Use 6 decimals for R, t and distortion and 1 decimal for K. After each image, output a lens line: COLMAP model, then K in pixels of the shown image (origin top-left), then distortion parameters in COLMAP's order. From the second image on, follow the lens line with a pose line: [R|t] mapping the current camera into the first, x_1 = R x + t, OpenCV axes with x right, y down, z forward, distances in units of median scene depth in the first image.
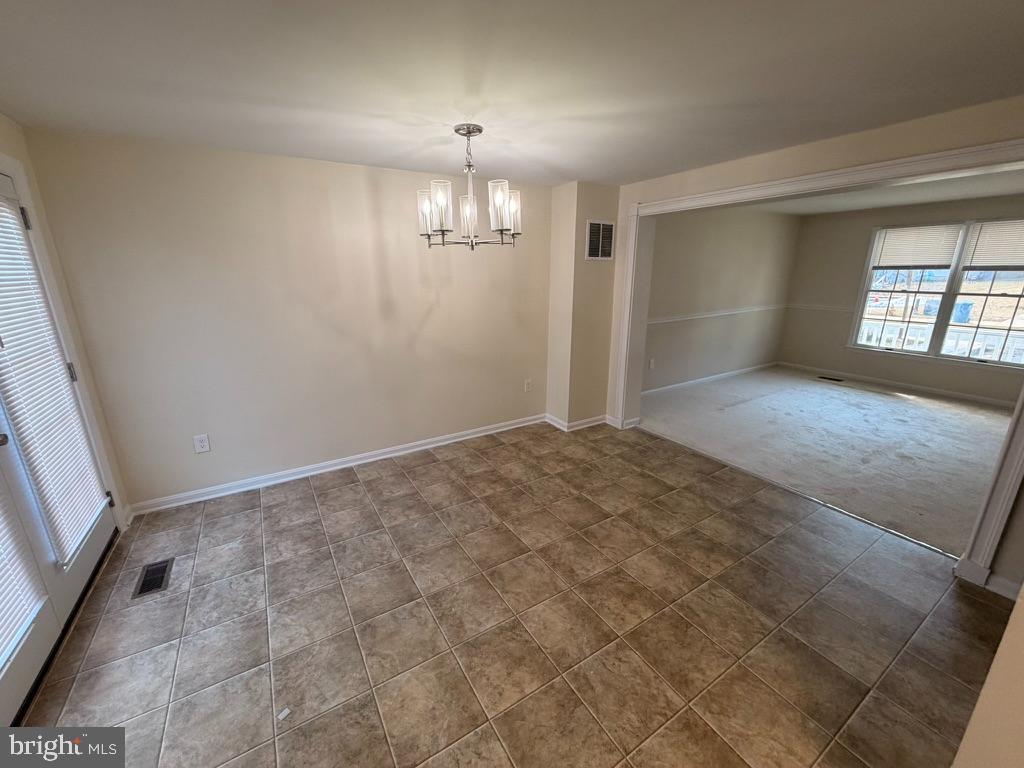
lens RADIAL K [[409.3, 0, 510.3], [0, 409.3, 393.4], [0, 0, 1]] dist [-0.001790, 0.000637]
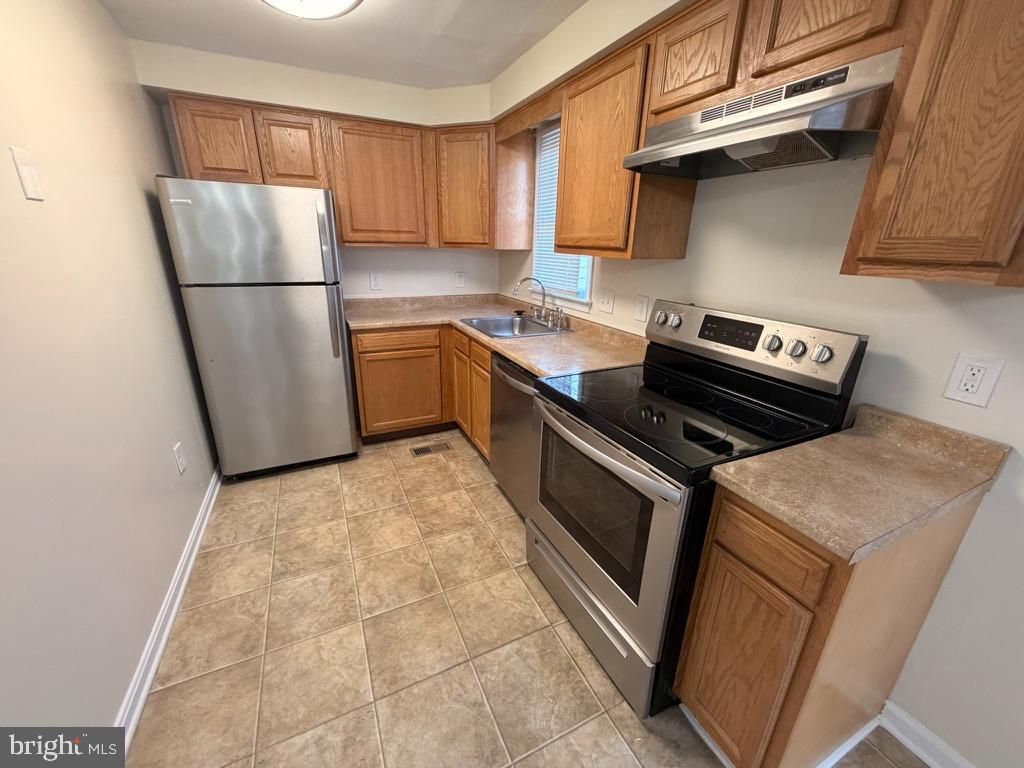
lens RADIAL K [[409.3, 0, 515.0], [0, 409.3, 387.6], [0, 0, 1]] dist [-0.001790, 0.000637]
pose [[-0.994307, -0.052359, 0.092800, -1.005557], [0.012863, 0.805583, 0.592343, -0.296852], [-0.105773, 0.590165, -0.800323, 1.426215]]
